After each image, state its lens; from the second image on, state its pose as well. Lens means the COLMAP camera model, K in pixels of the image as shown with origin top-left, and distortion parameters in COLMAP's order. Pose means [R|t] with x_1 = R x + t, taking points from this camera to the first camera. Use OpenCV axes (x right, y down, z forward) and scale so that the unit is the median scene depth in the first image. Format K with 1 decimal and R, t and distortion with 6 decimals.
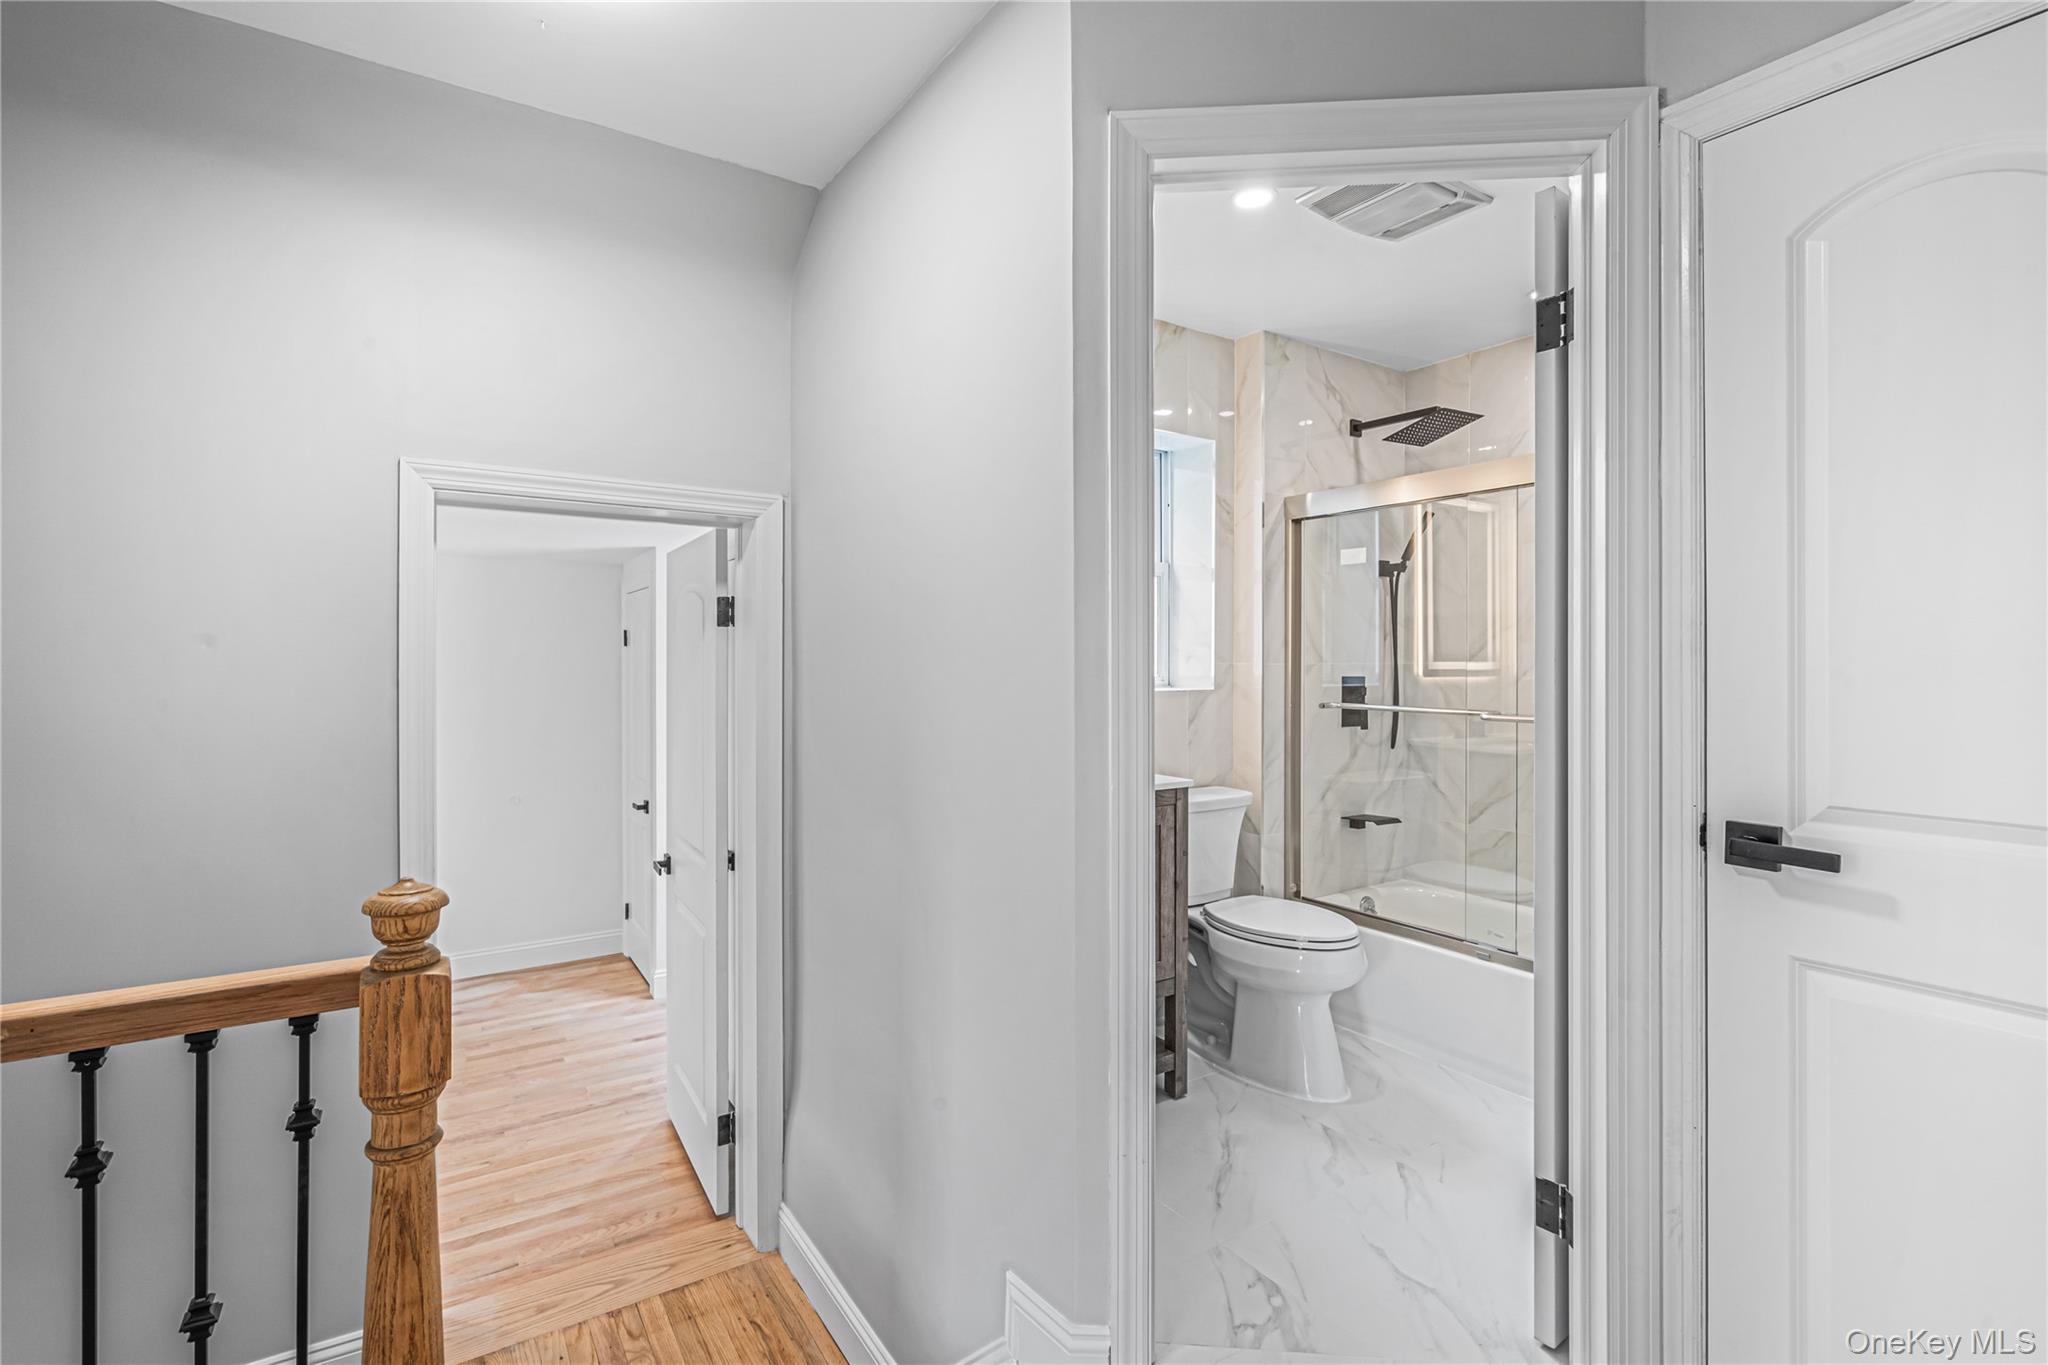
lens RADIAL K [[944.3, 0, 1014.2], [0, 944.3, 680.5], [0, 0, 1]] dist [0.000096, 0.000416]
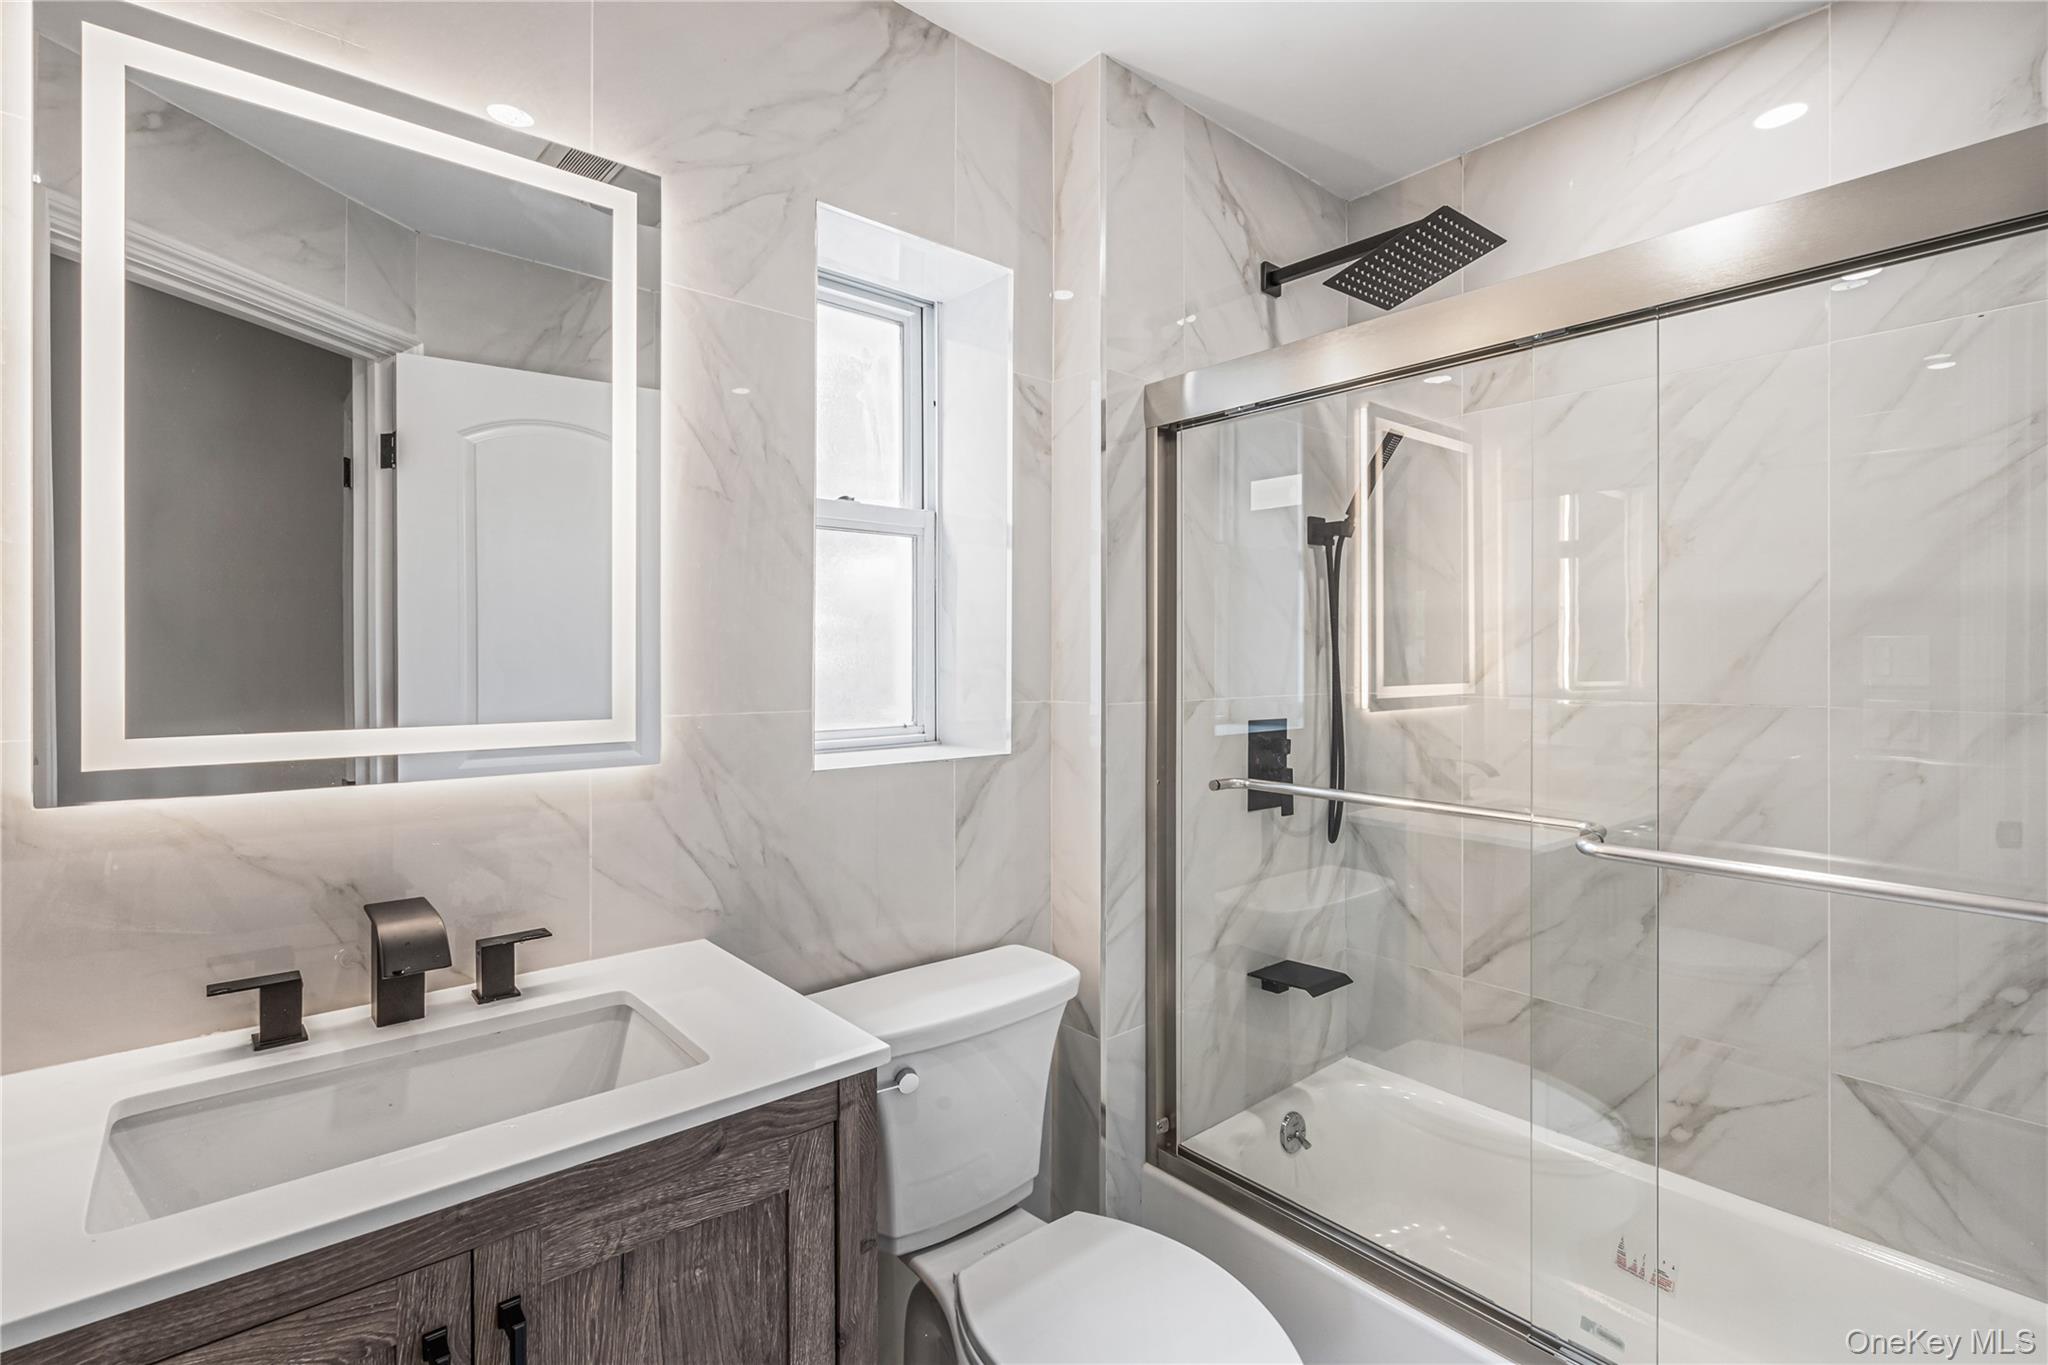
lens RADIAL K [[944.3, 0, 1014.2], [0, 944.3, 680.5], [0, 0, 1]] dist [0.000096, 0.000416]
pose [[0.993439, -0.003303, 0.114314, 0.149861], [0.002814, 0.999986, 0.004439, -0.031749], [-0.114327, -0.004089, 0.993435, 0.474275]]
